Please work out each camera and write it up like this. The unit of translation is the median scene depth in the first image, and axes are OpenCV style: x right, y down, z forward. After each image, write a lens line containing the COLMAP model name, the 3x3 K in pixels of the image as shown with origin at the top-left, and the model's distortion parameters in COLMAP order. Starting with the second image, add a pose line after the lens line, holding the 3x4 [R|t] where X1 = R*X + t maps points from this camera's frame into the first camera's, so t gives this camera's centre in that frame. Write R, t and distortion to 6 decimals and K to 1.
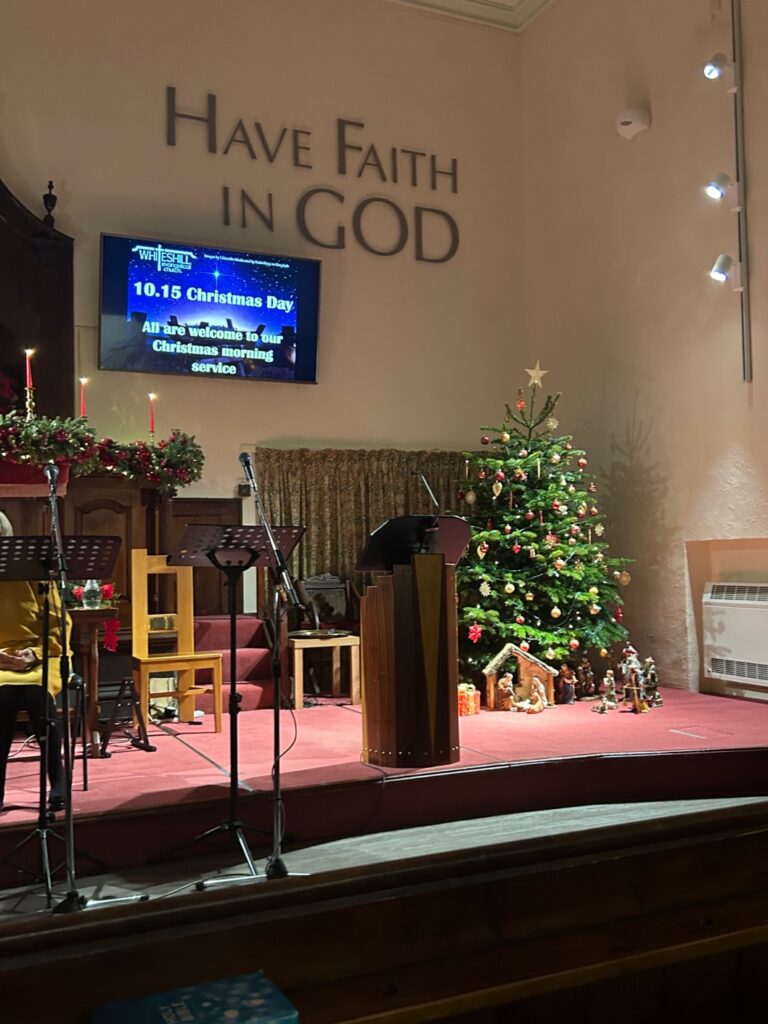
lens RADIAL K [[982.6, 0, 383.7], [0, 982.6, 509.2], [0, 0, 1]] dist [0.105747, 0.000000]
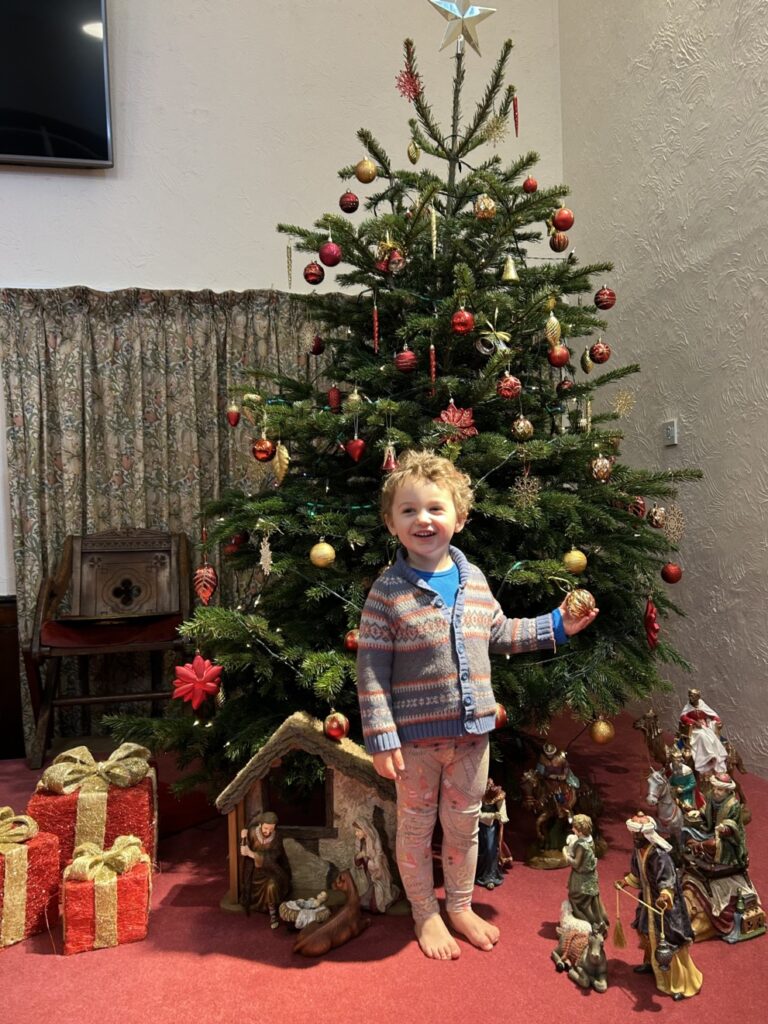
lens RADIAL K [[894.5, 0, 383.5], [0, 894.5, 517.0], [0, 0, 1]] dist [0.041905, 0.000567]
pose [[0.975745, -0.010694, -0.218650, 0.182190], [0.021399, 0.998682, 0.046651, 0.042478], [0.217863, -0.050198, 0.974688, 0.563611]]
